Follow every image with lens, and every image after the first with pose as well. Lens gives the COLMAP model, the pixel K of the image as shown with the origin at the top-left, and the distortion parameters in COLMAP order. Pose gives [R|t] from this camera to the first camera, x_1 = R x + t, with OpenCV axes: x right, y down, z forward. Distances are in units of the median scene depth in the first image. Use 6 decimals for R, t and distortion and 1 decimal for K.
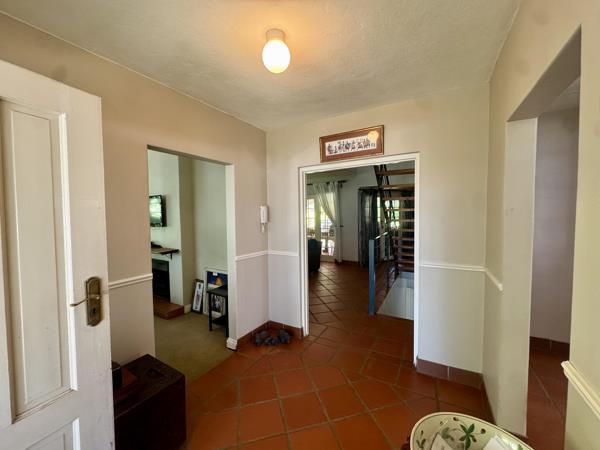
lens RADIAL K [[238.6, 0, 299.0], [0, 238.6, 224.6], [0, 0, 1]] dist [-0.002357, -0.000059]
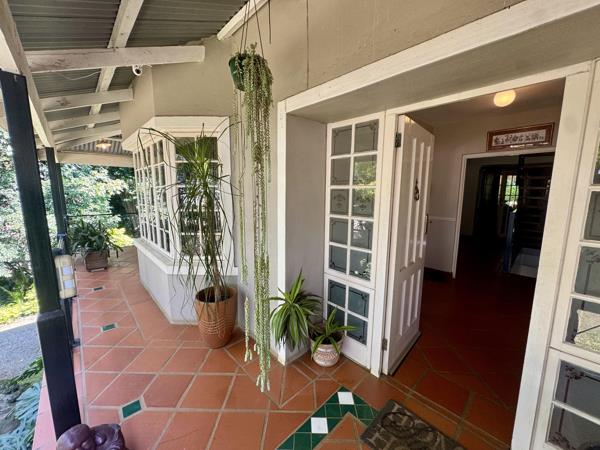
lens RADIAL K [[238.6, 0, 302.2], [0, 238.6, 225.2], [0, 0, 1]] dist [-0.002357, -0.000059]
pose [[0.961009, 0.052389, -0.271509, -0.526595], [-0.025818, 0.994599, 0.100530, 0.048763], [0.275309, -0.089600, 0.957171, -0.619908]]
